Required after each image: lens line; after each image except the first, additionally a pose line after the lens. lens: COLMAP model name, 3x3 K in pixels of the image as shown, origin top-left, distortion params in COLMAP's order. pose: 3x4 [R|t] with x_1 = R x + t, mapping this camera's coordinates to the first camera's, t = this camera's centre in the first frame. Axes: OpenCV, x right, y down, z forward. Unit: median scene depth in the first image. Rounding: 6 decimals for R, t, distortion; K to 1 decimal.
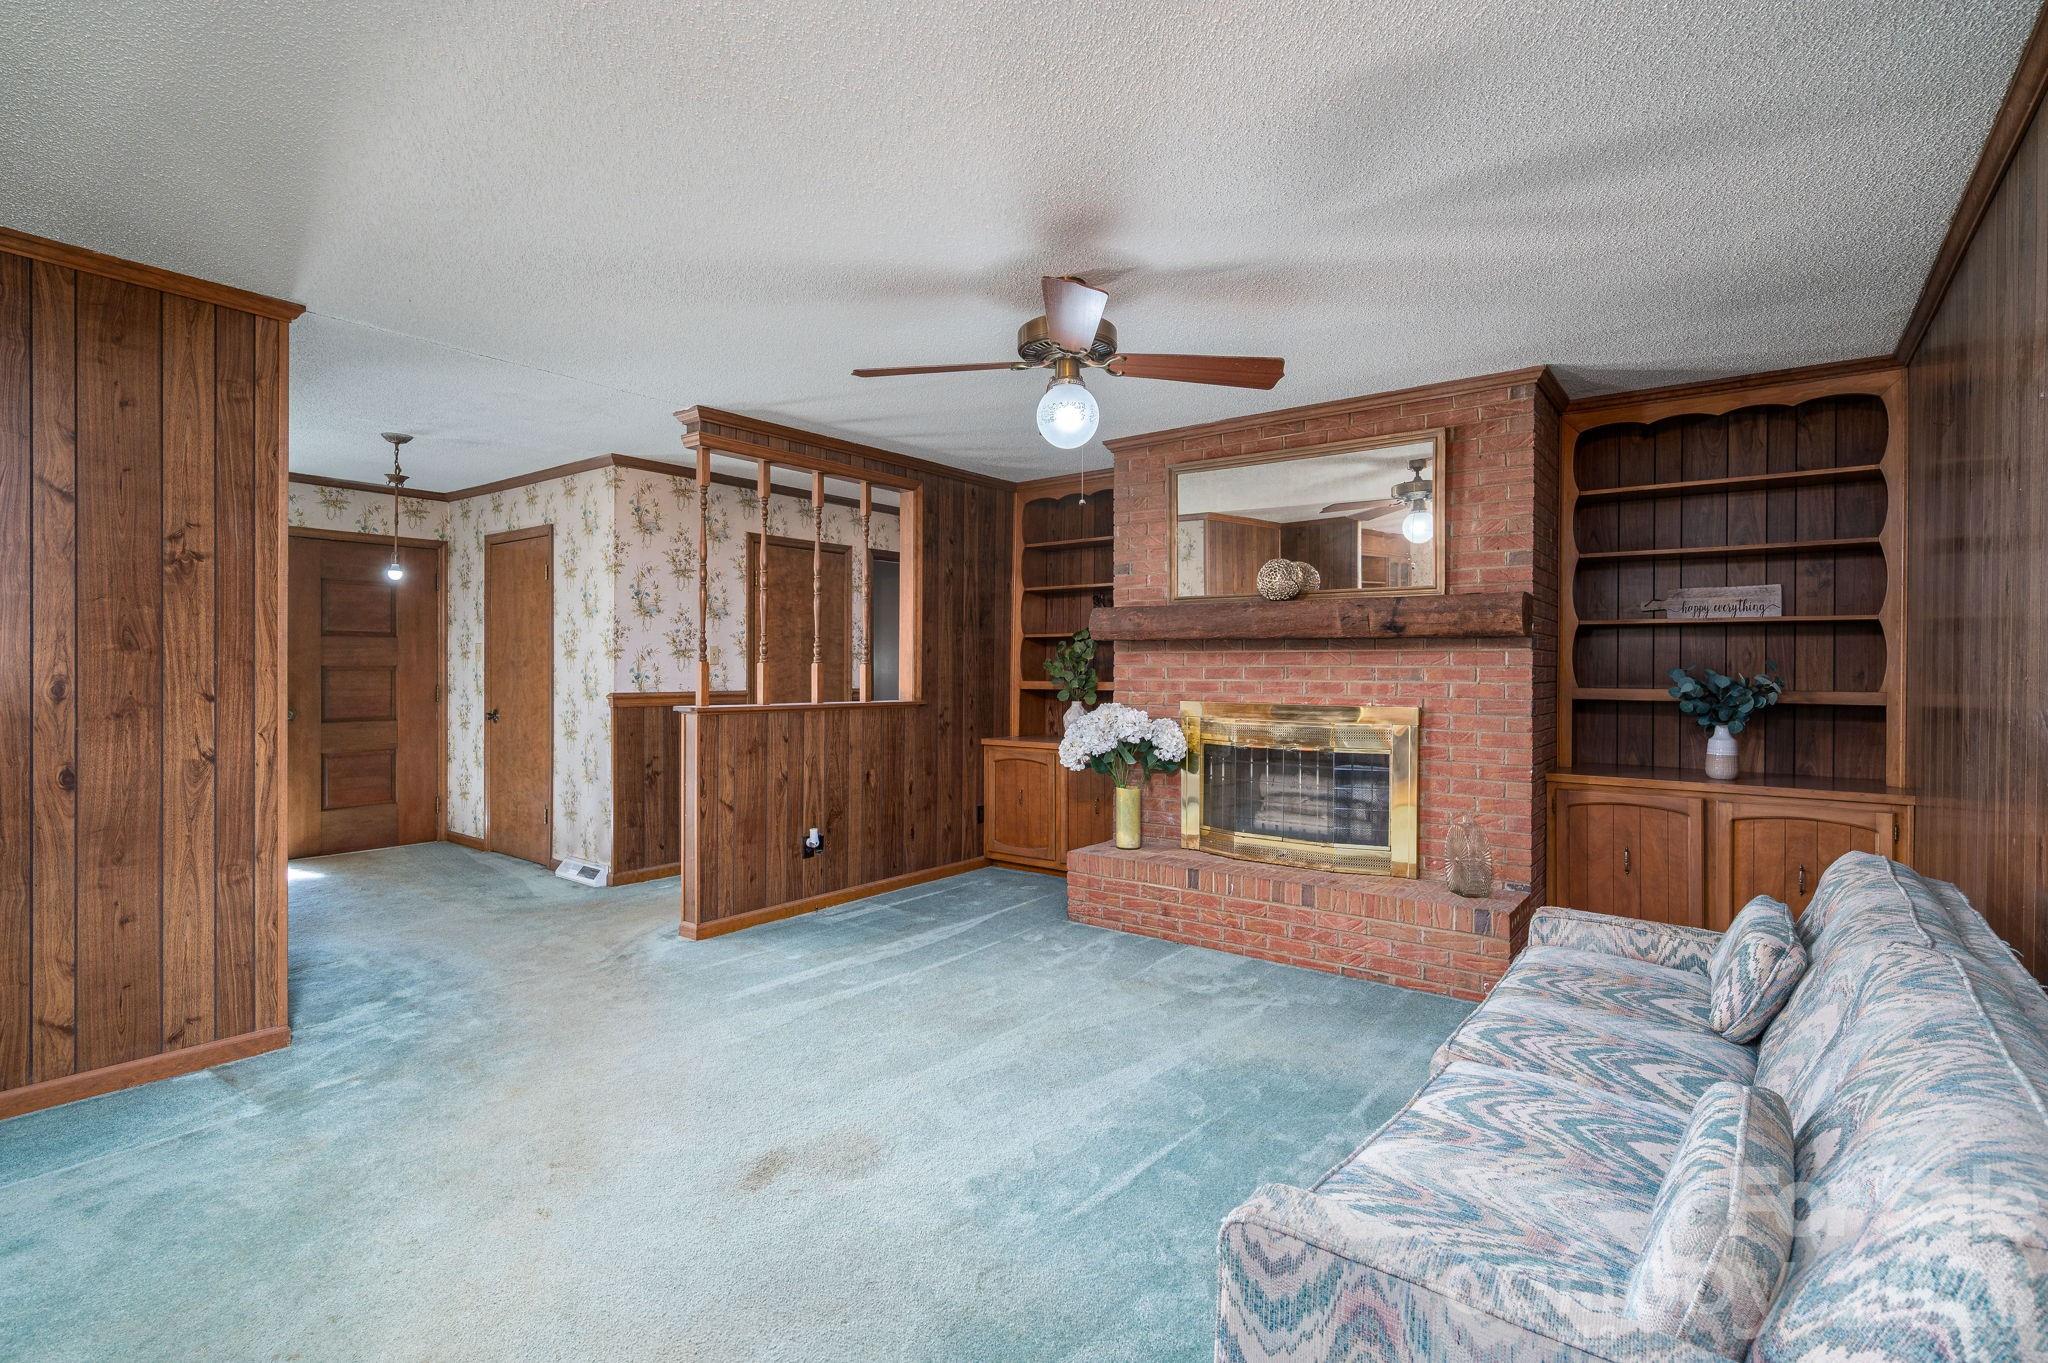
lens RADIAL K [[977.9, 0, 1019.8], [0, 977.9, 672.4], [0, 0, 1]] dist [0.000415, -0.000175]
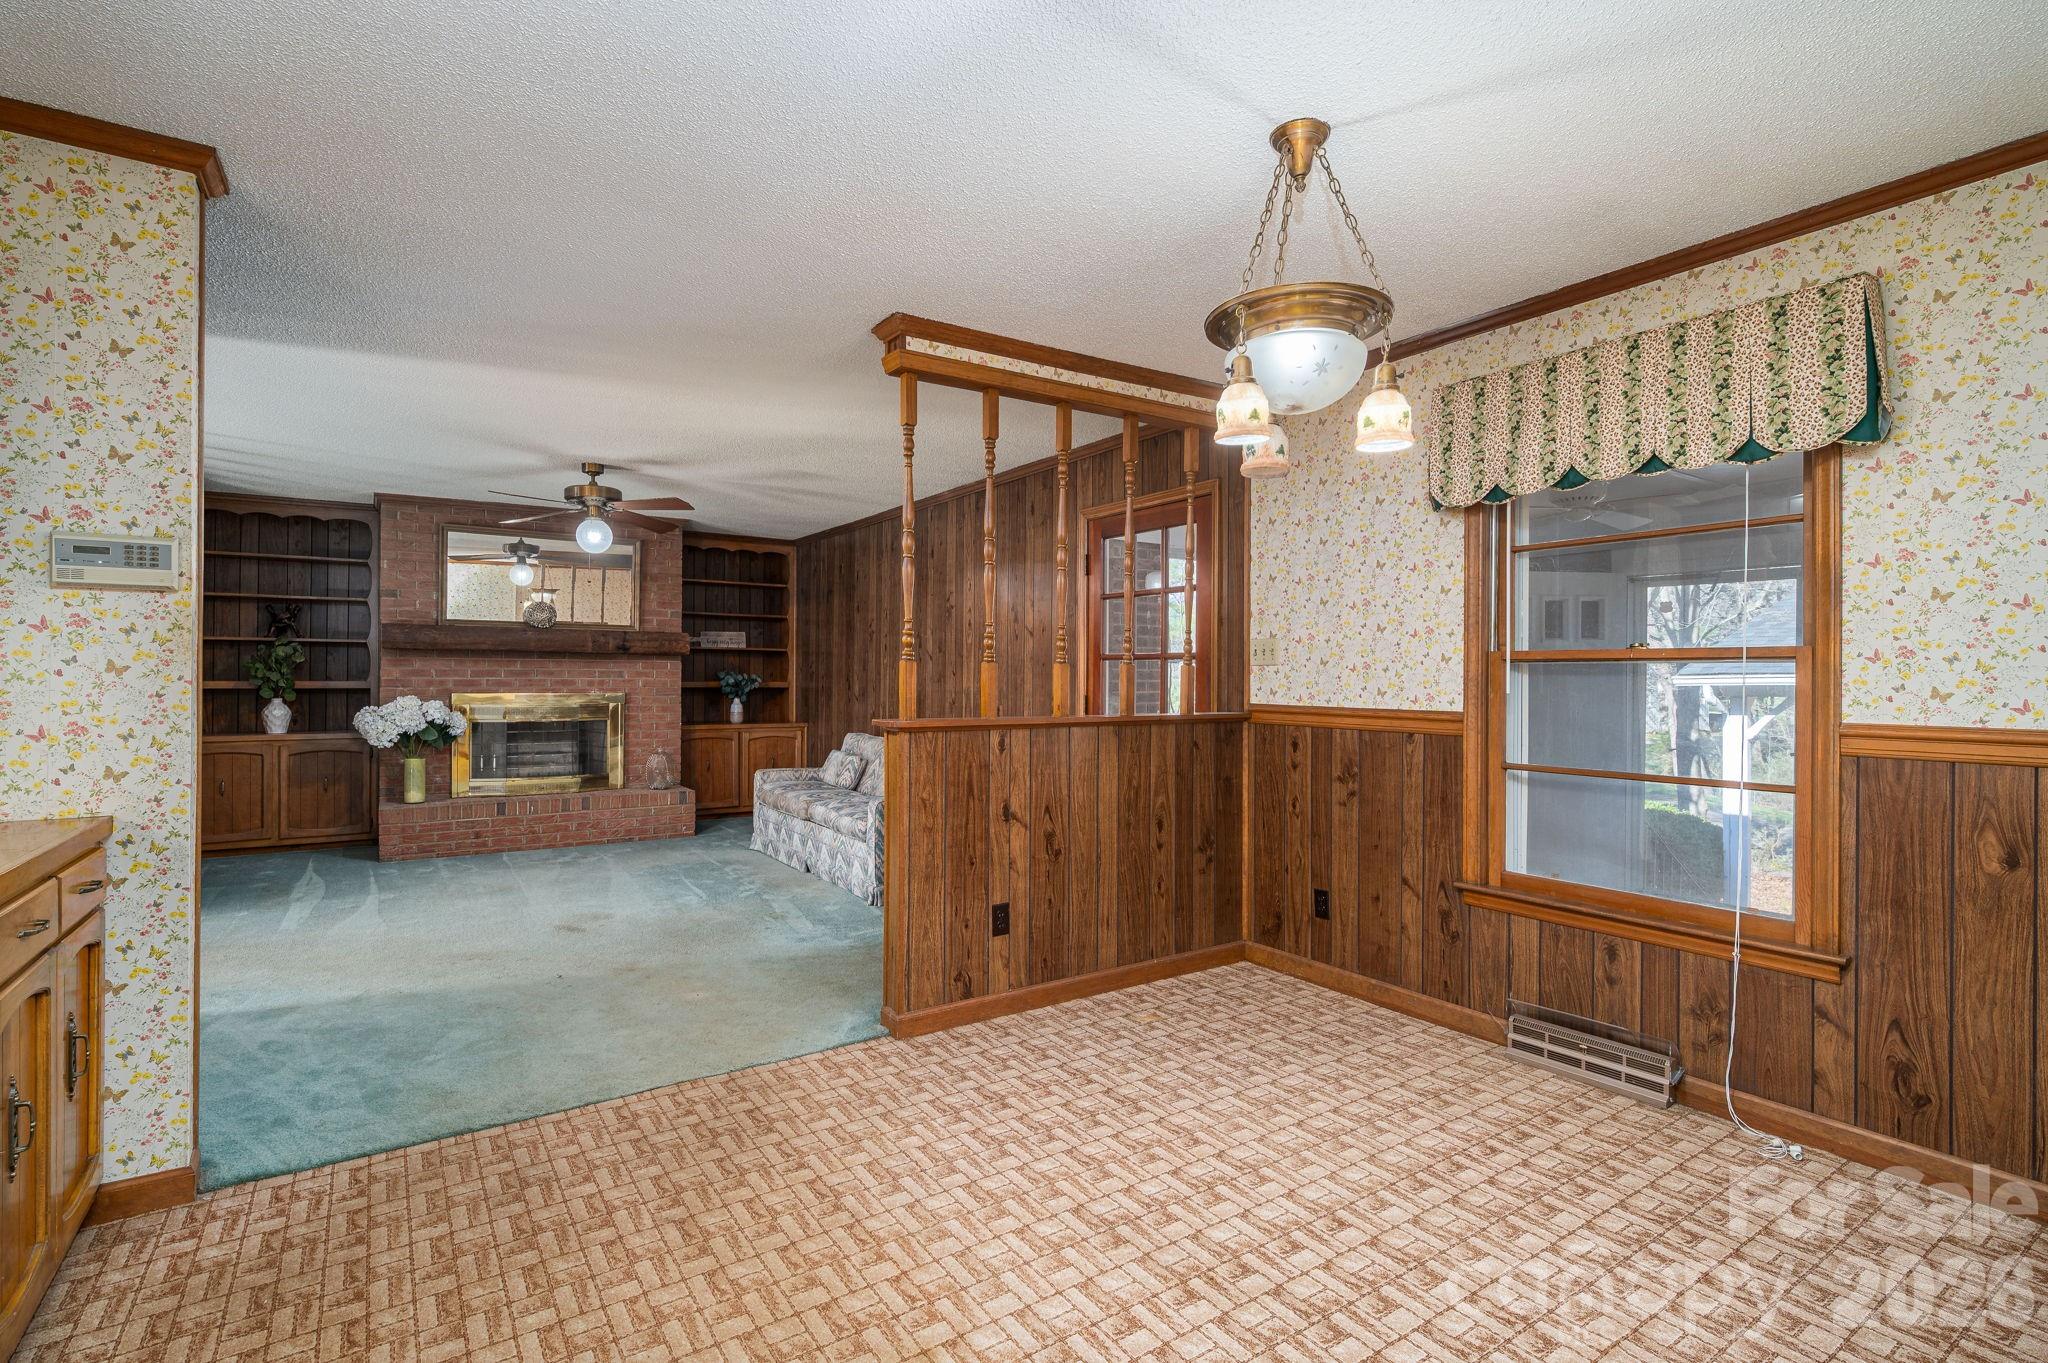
lens RADIAL K [[977.9, 0, 1021.2], [0, 977.9, 677.5], [0, 0, 1]] dist [0.000415, -0.000175]
pose [[0.321719, -0.002634, 0.946832, -1.064847], [-0.000798, 0.999995, 0.003053, 0.001930], [-0.946835, -0.001737, 0.321715, -0.268472]]
